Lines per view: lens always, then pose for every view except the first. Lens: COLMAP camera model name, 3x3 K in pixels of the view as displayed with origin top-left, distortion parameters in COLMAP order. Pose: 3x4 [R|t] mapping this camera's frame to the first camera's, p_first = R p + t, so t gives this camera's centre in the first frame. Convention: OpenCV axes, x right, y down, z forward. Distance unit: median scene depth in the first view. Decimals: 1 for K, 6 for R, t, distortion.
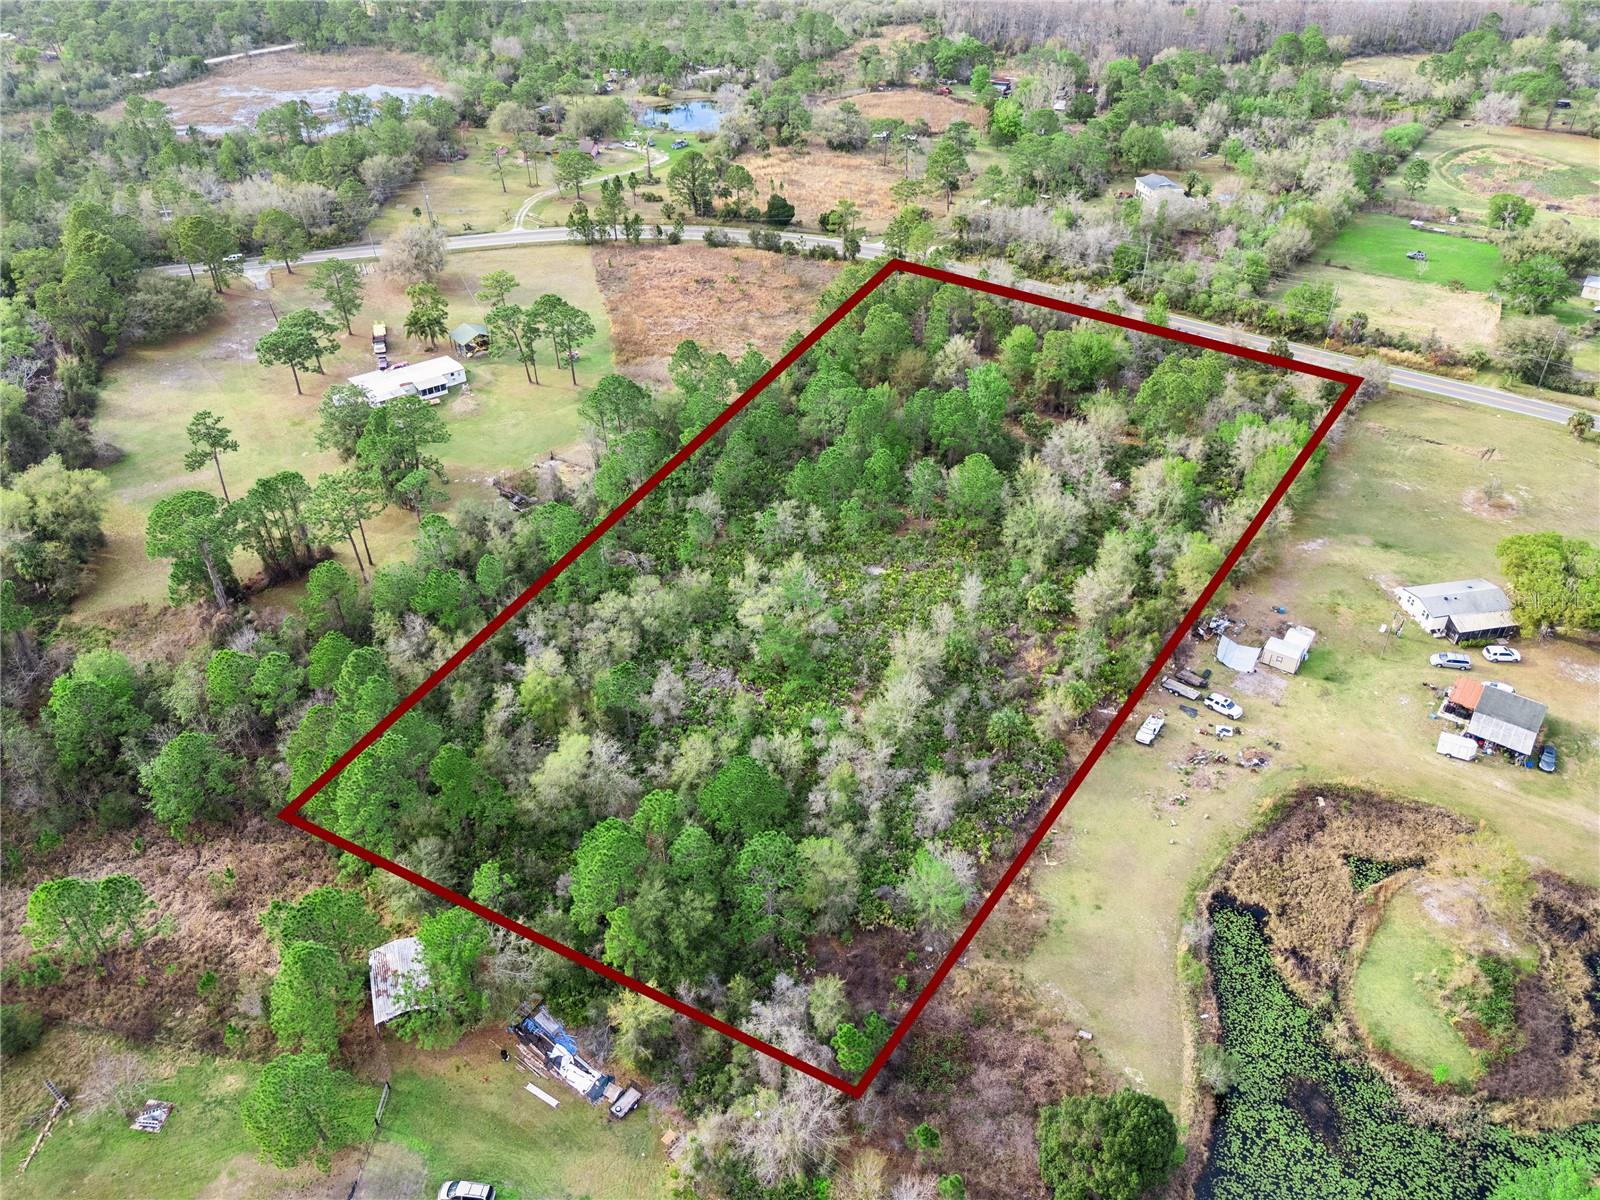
lens RADIAL K [[1219.8, 0, 777.5], [0, 1219.8, 595.4], [0, 0, 1]] dist [0.059757, -0.050395]
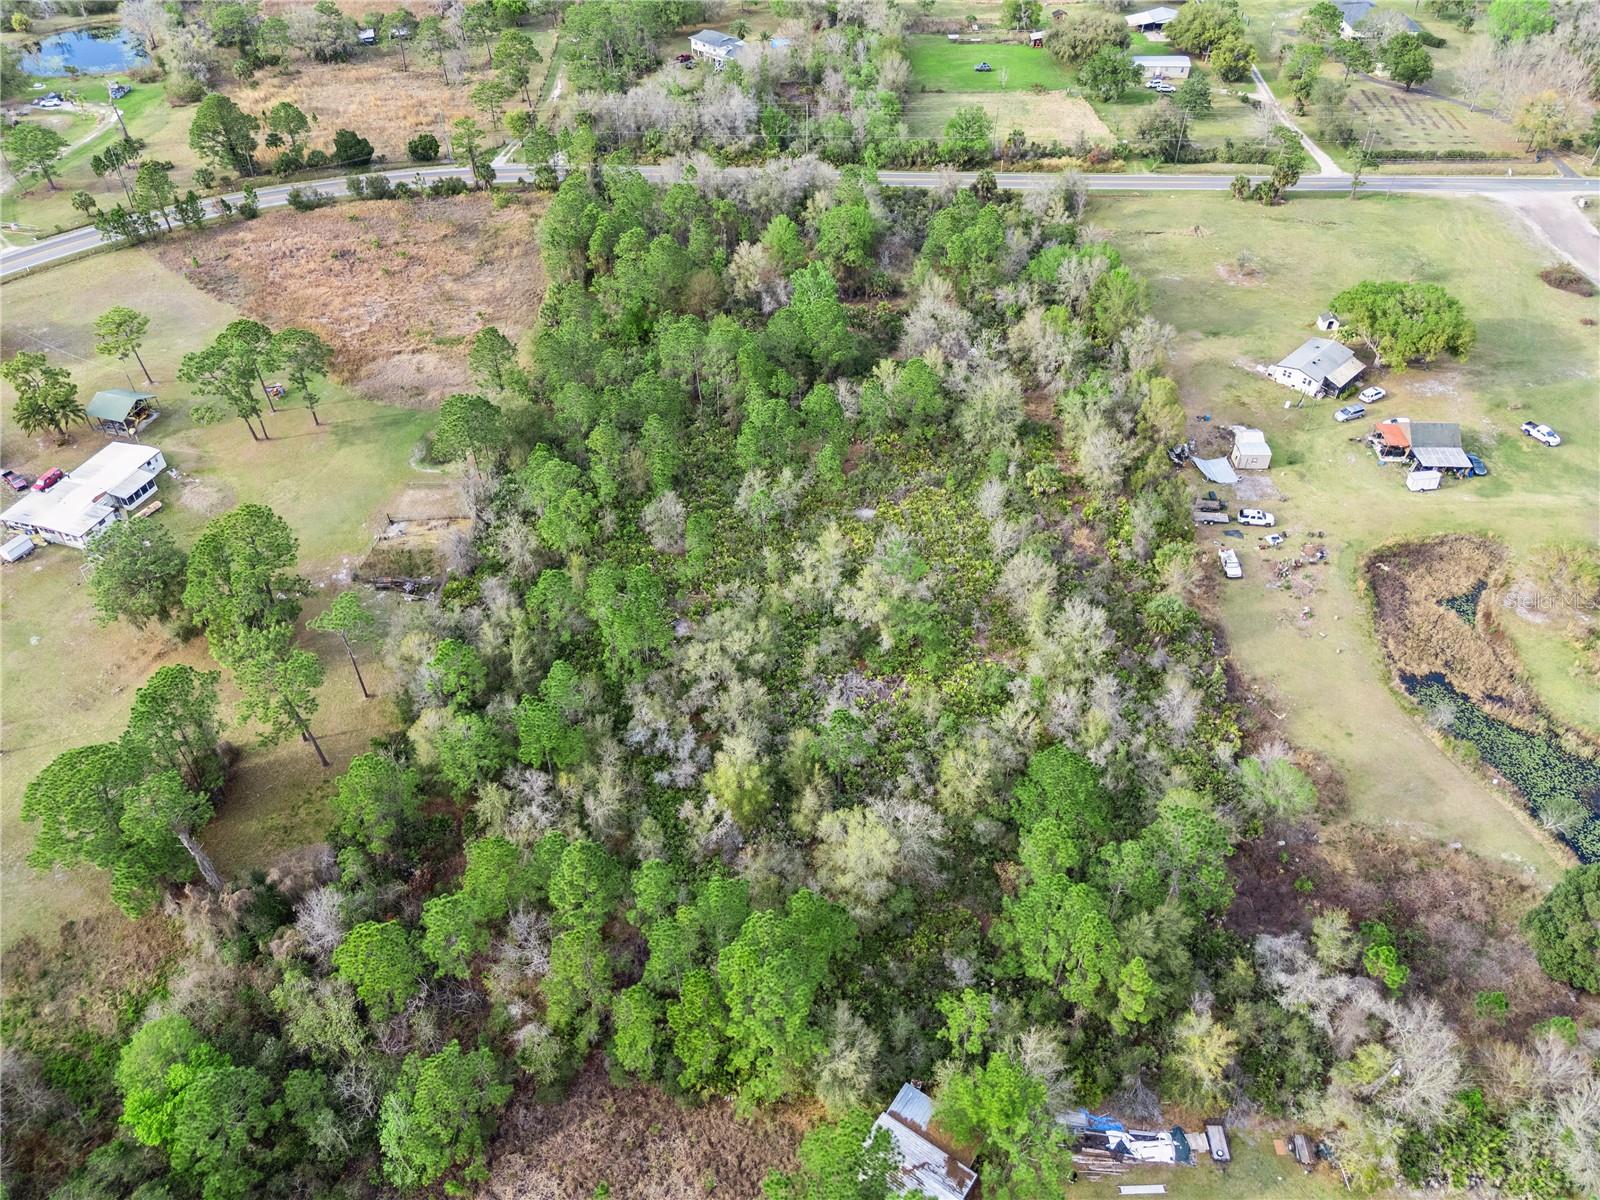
lens RADIAL K [[1219.8, 0, 777.5], [0, 1219.8, 595.4], [0, 0, 1]] dist [0.059757, -0.050395]
pose [[0.812888, -0.373825, 0.446618, -0.456890], [0.326496, 0.927497, 0.182072, -0.170067], [-0.482300, -0.002185, 0.876003, 0.246916]]
